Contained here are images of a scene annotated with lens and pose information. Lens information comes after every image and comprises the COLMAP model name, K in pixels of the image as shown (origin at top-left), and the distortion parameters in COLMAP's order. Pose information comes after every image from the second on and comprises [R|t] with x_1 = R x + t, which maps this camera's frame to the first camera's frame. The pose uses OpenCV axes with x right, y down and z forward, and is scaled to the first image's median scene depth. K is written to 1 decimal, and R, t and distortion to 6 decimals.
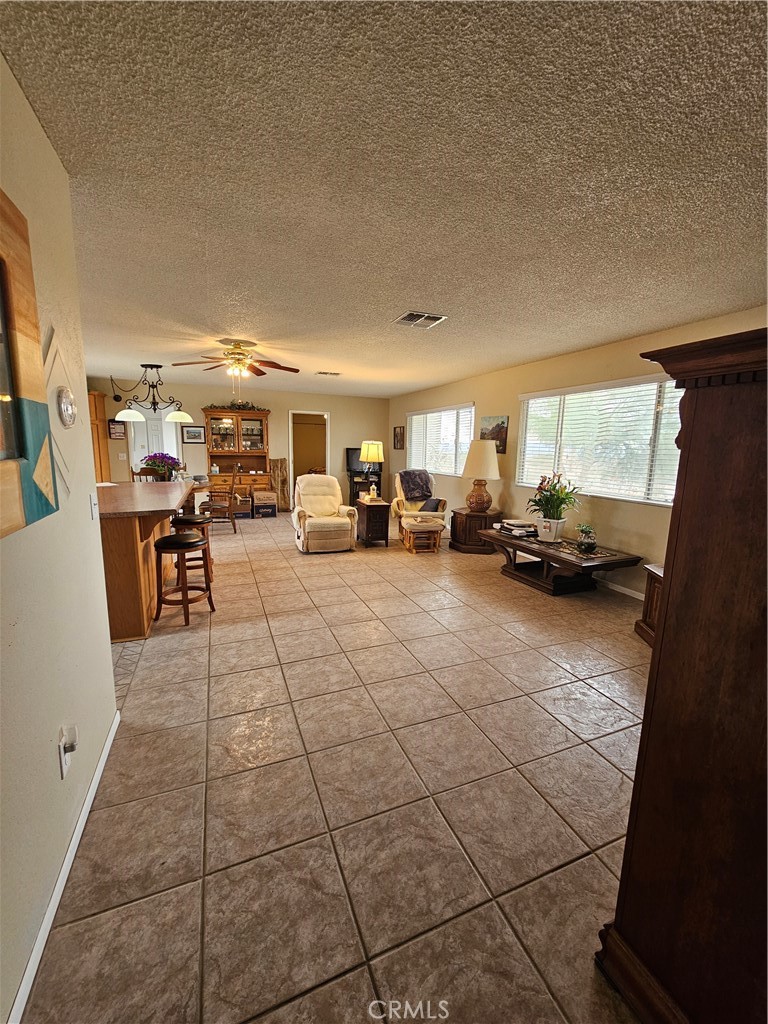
lens RADIAL K [[418.4, 0, 390.7], [0, 418.4, 518.9], [0, 0, 1]] dist [-0.002515, 0.000370]
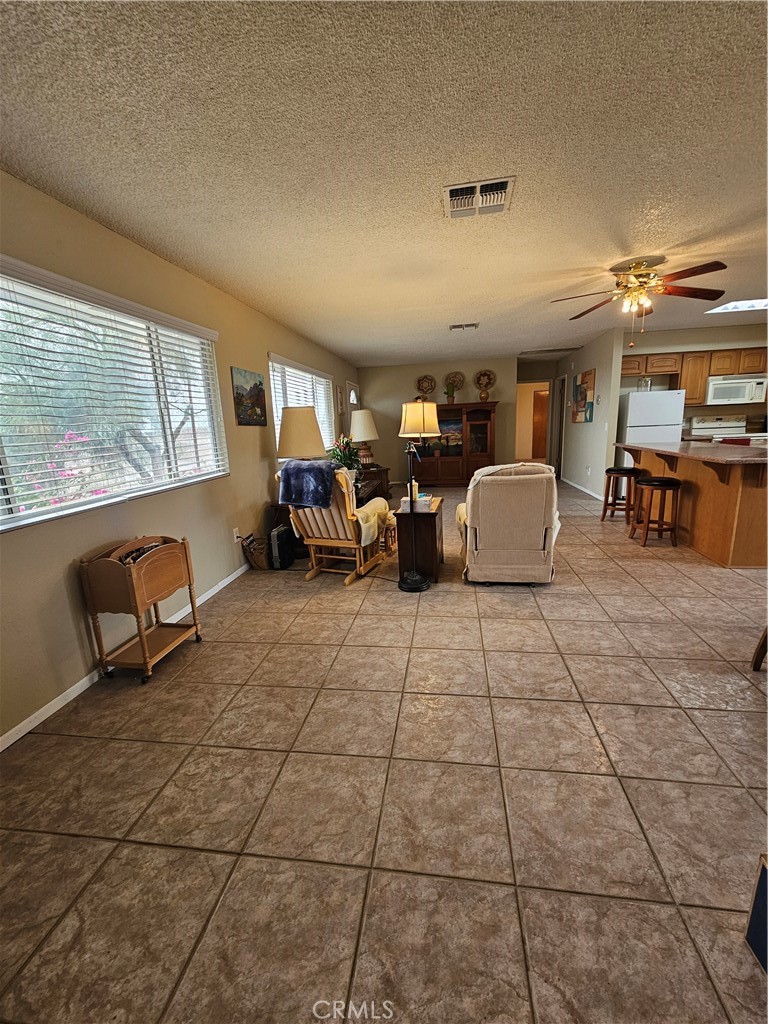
lens RADIAL K [[418.4, 0, 387.0], [0, 418.4, 515.5], [0, 0, 1]] dist [-0.002515, 0.000370]
pose [[-0.853260, -0.093056, 0.513117, -0.480023], [0.114591, 0.926444, 0.358568, -0.374545], [-0.508741, 0.364750, -0.779833, 2.290240]]
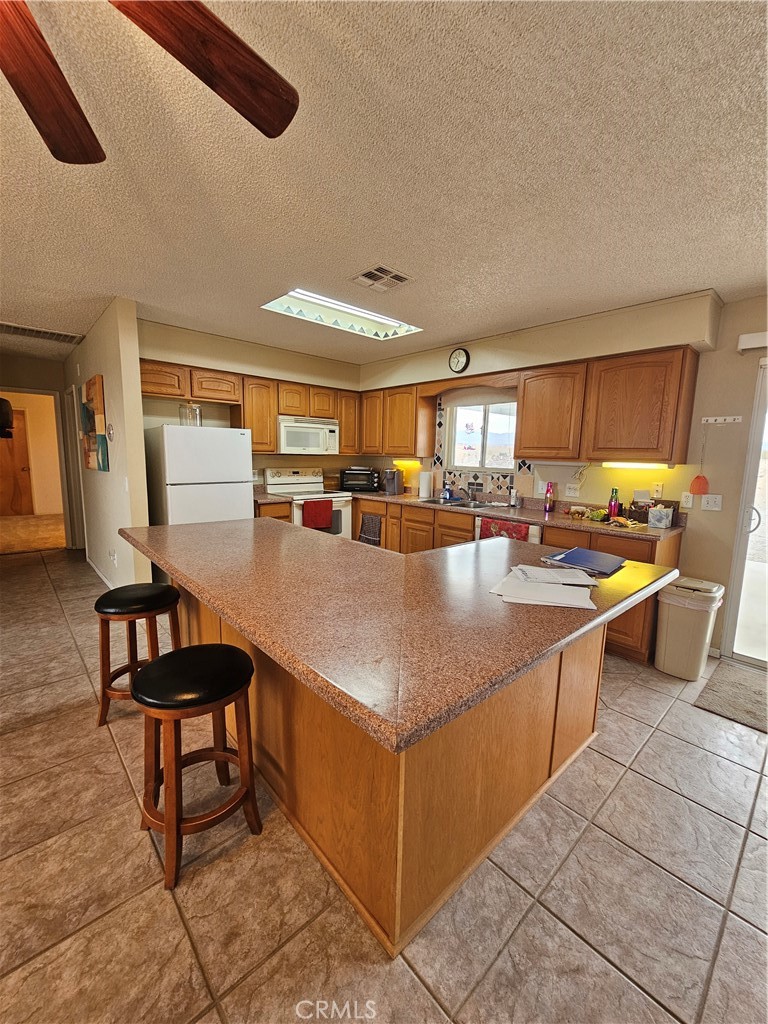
lens RADIAL K [[418.4, 0, 395.8], [0, 418.4, 513.0], [0, 0, 1]] dist [-0.002515, 0.000370]
pose [[-0.934623, 0.011385, -0.355458, -0.550759], [-0.097416, 0.953065, 0.286666, -0.256615], [0.342038, 0.302552, -0.889647, 1.435599]]
